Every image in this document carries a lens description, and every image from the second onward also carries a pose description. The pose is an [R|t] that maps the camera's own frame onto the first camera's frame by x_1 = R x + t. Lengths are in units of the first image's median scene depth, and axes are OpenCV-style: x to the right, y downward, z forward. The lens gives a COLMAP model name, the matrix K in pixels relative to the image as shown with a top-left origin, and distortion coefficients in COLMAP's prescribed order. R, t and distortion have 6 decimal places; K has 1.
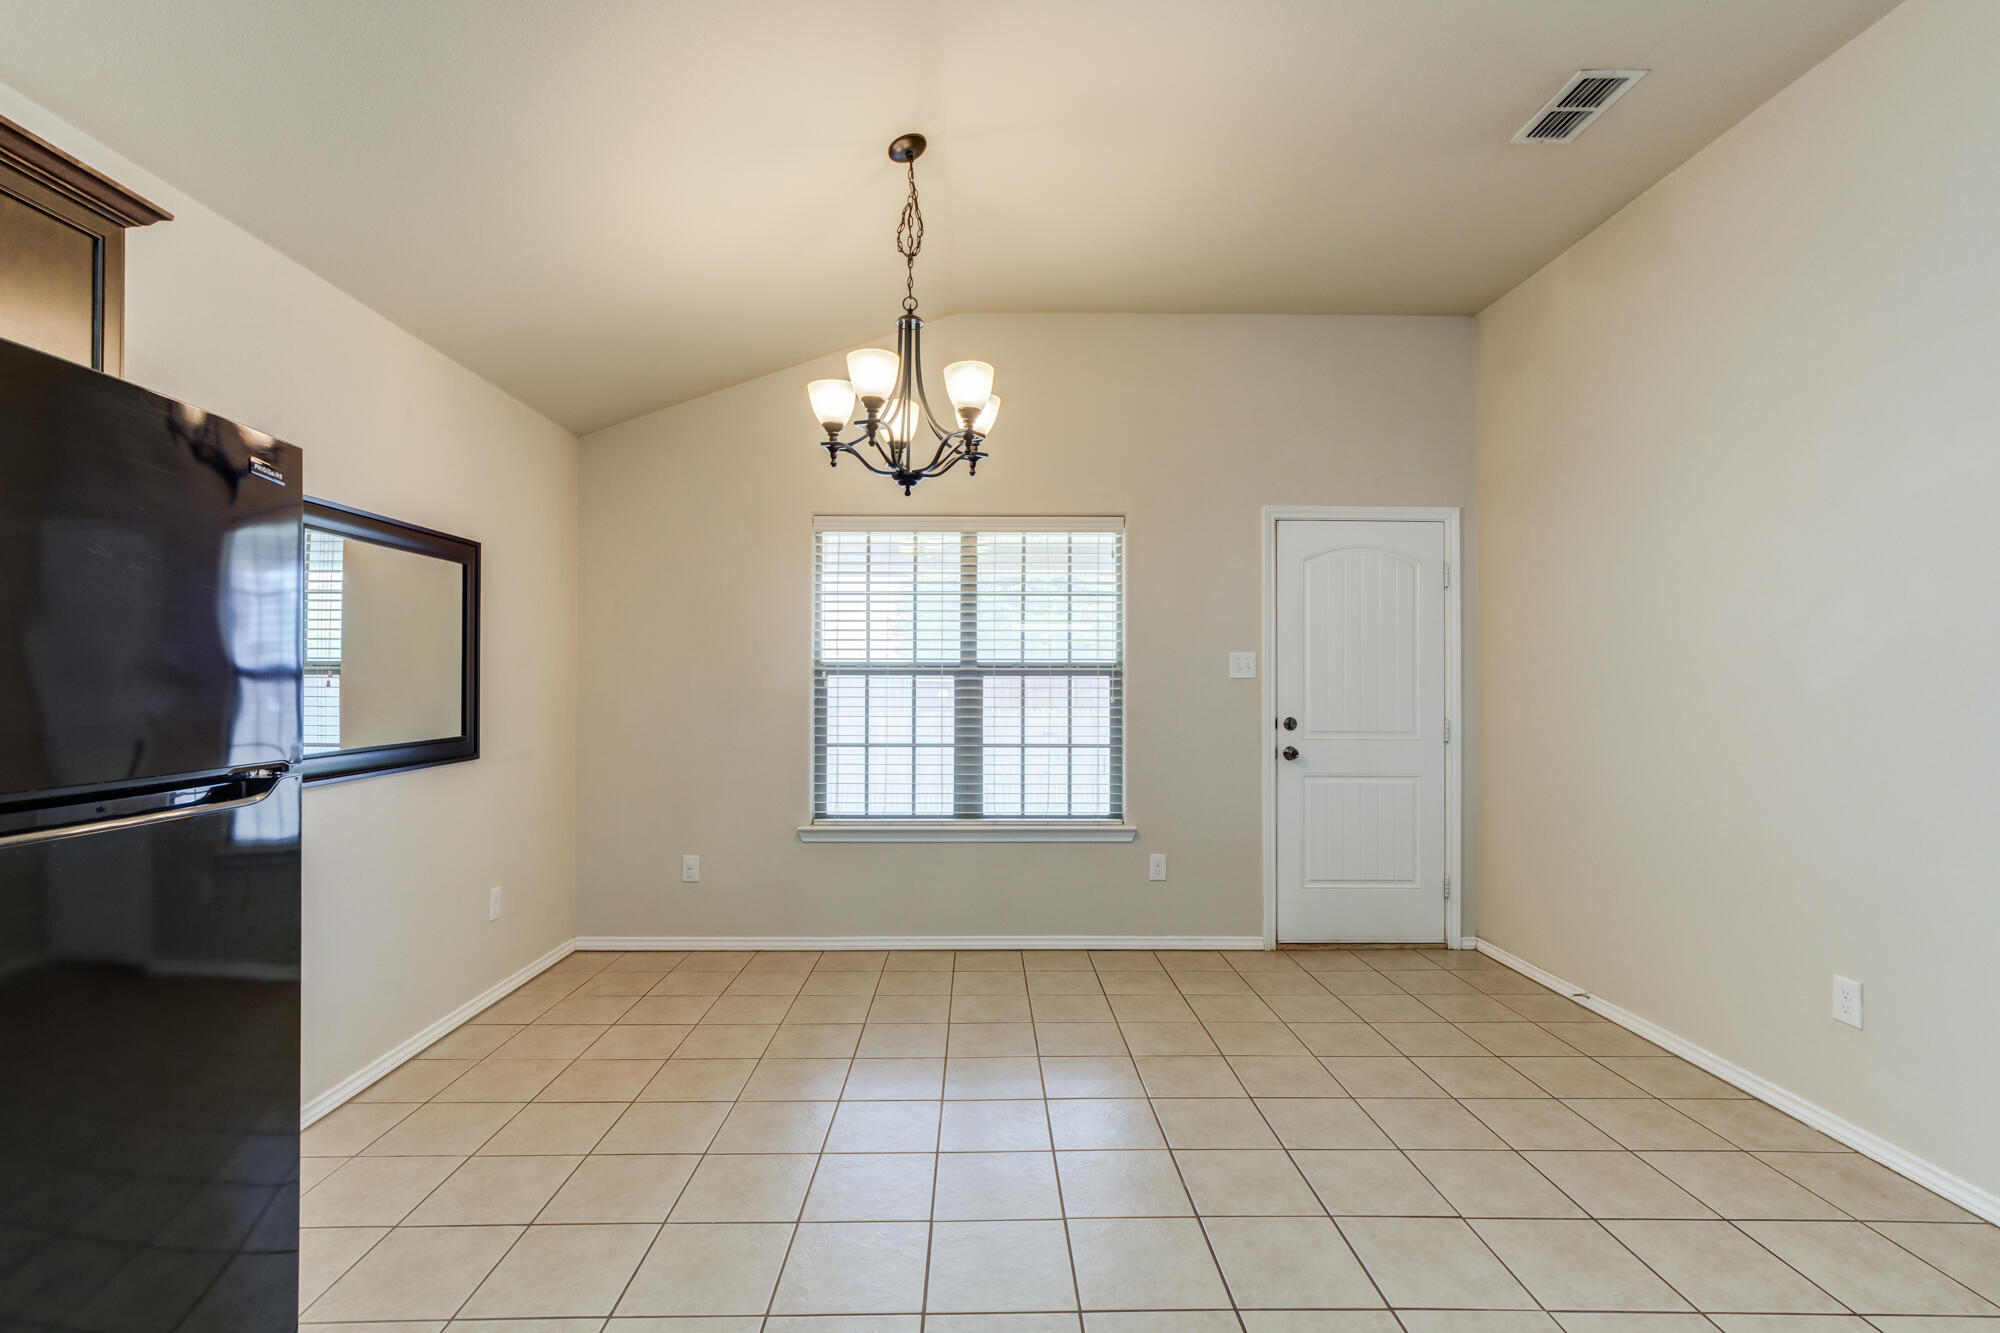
lens RADIAL K [[935.8, 0, 1003.2], [0, 935.8, 667.2], [0, 0, 1]] dist [-0.015060, 0.014145]
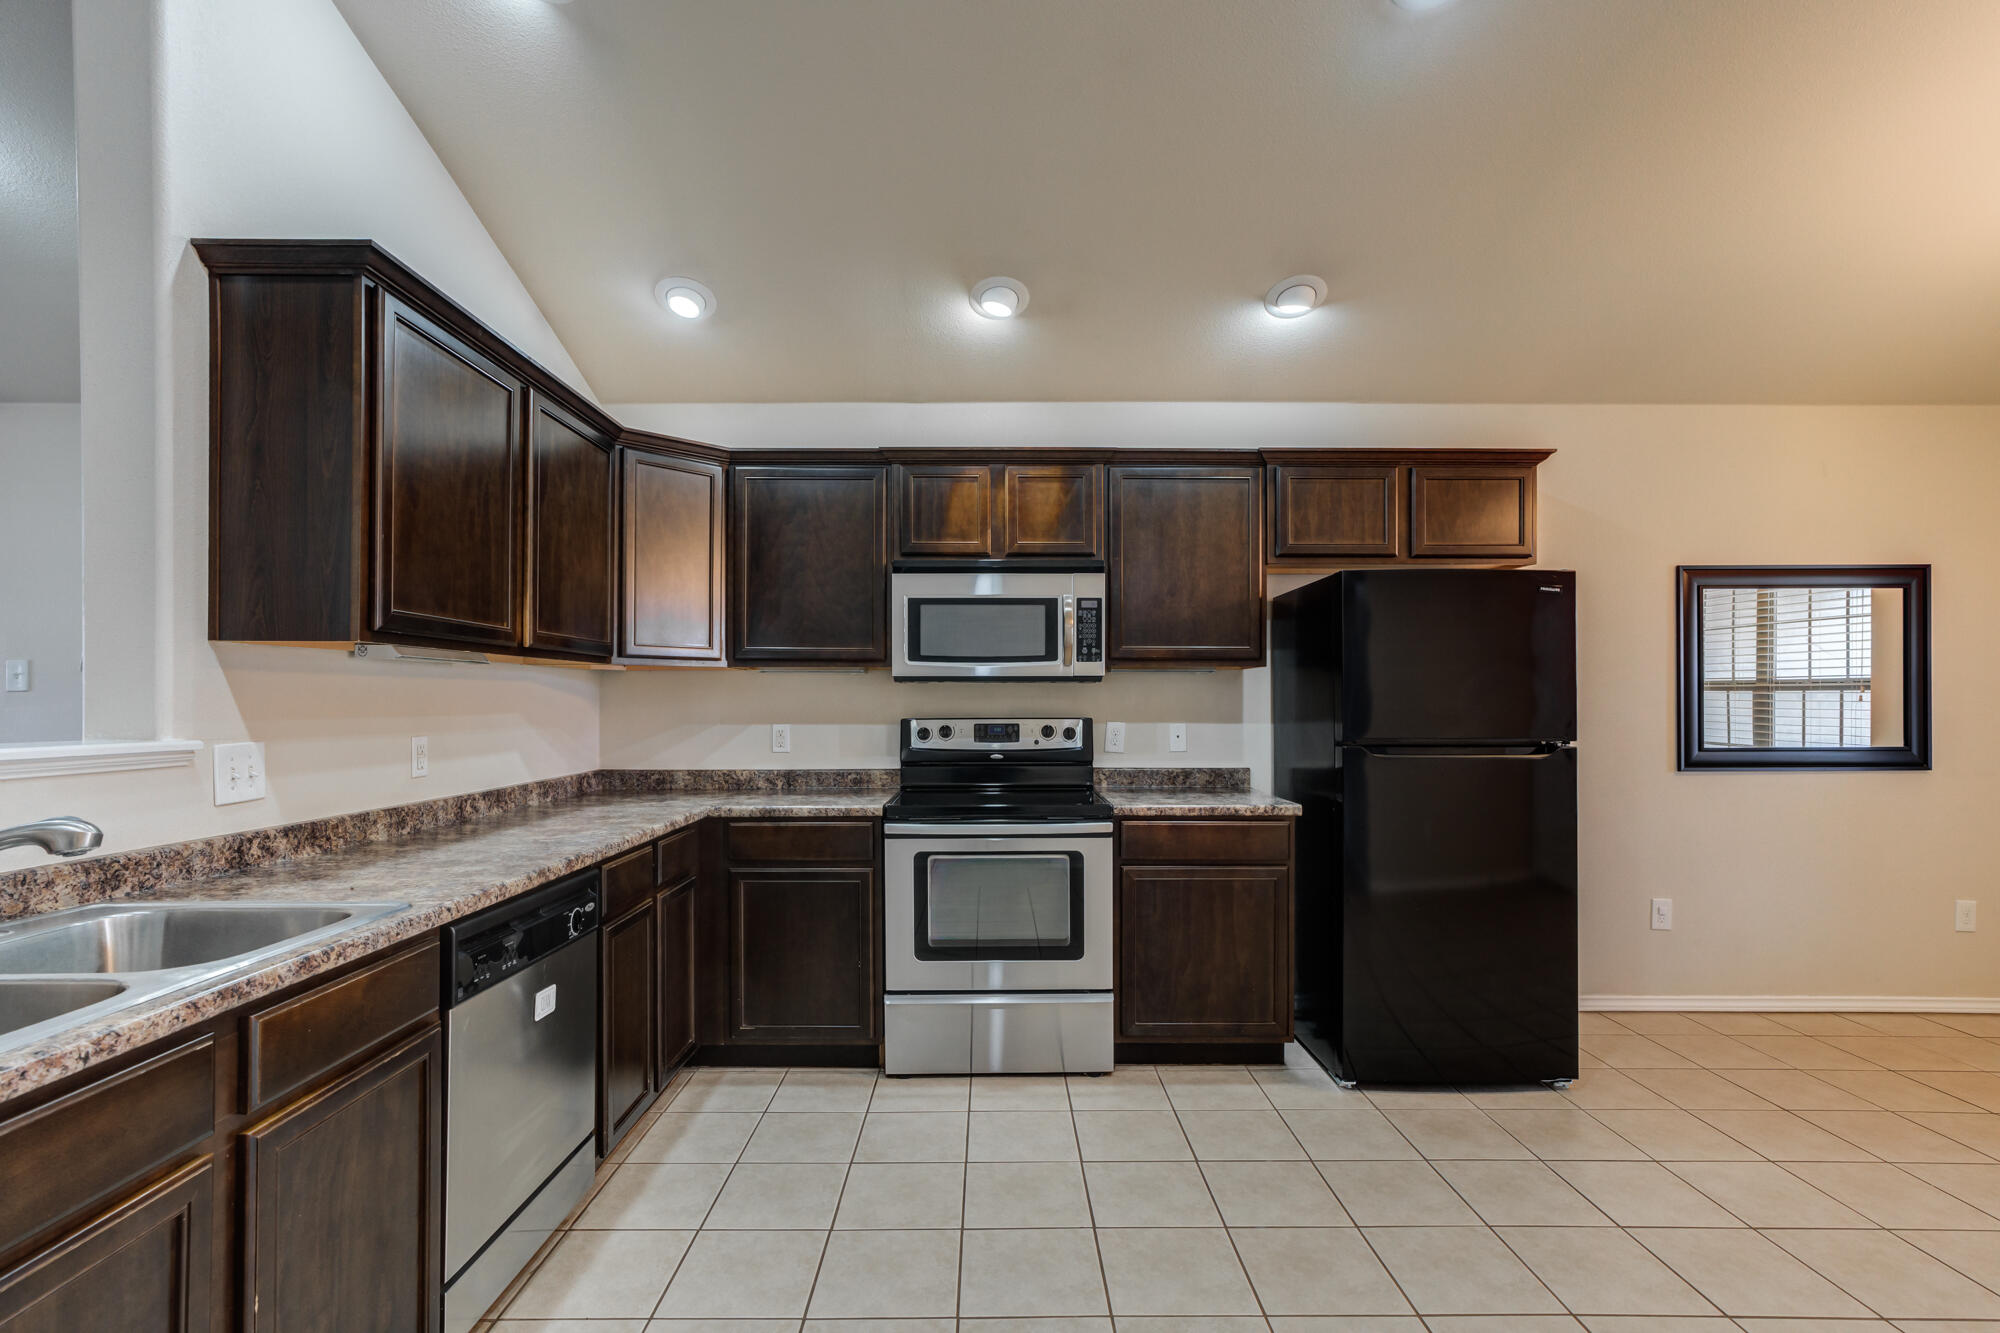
lens RADIAL K [[935.8, 0, 993.3], [0, 935.8, 693.1], [0, 0, 1]] dist [-0.015060, 0.014145]
pose [[-0.034458, -0.004690, -0.999395, 0.407762], [0.015689, 0.999863, -0.005233, 0.001001], [0.999283, -0.015860, -0.034380, -0.009708]]
